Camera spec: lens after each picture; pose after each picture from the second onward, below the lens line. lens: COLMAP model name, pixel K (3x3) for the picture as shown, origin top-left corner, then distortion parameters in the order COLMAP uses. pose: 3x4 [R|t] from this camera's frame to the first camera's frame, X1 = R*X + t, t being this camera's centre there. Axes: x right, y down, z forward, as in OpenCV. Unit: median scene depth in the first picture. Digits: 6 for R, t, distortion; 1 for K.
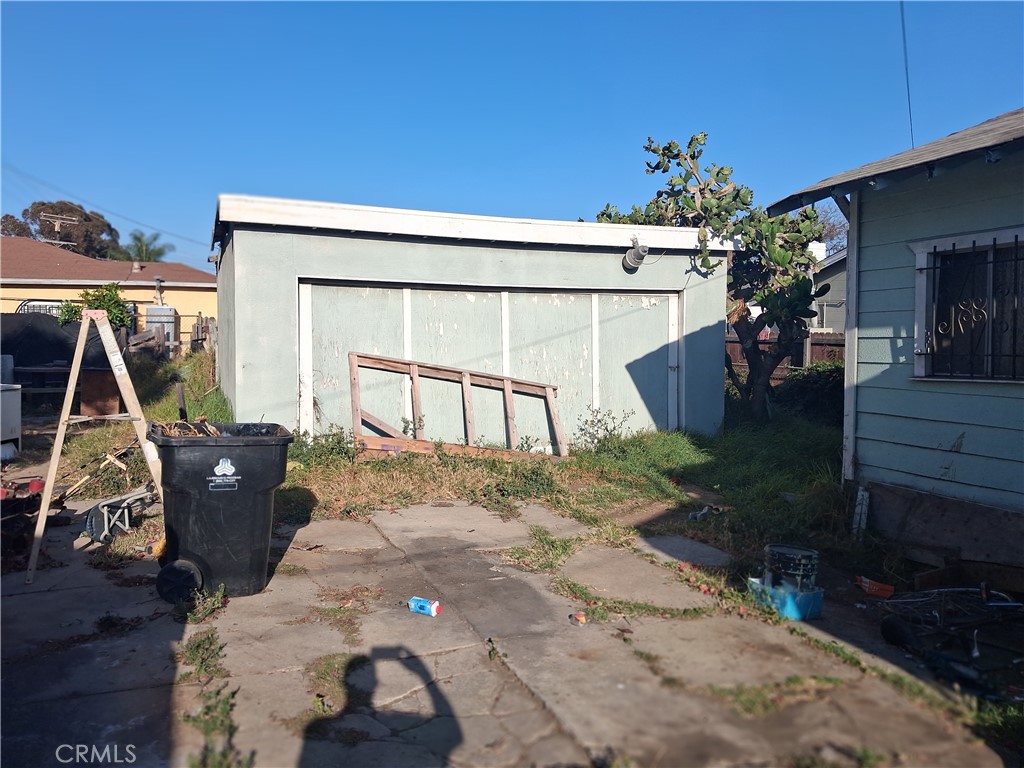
lens RADIAL K [[814.6, 0, 510.8], [0, 814.6, 382.0], [0, 0, 1]] dist [0.003805, 0.003866]
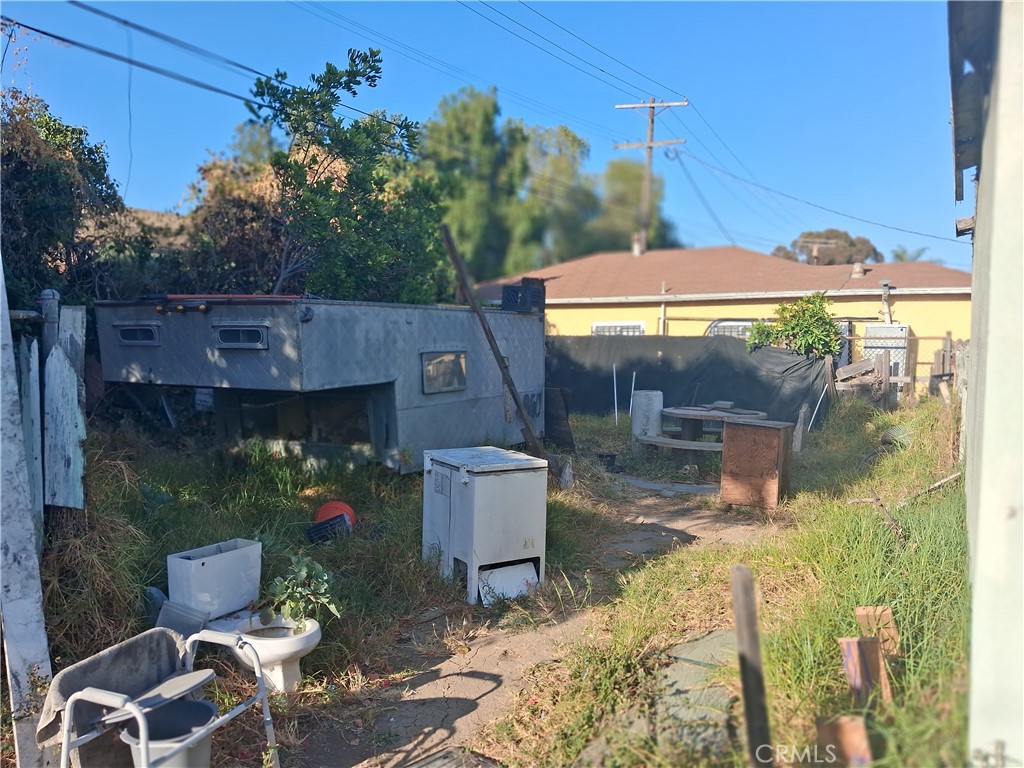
lens RADIAL K [[814.6, 0, 465.3], [0, 814.6, 377.6], [0, 0, 1]] dist [0.003805, 0.003866]
pose [[0.606232, 0.031189, -0.794676, -0.100704], [-0.060535, 0.998141, -0.007006, -0.022441], [0.792981, 0.052353, 0.606993, 0.310945]]
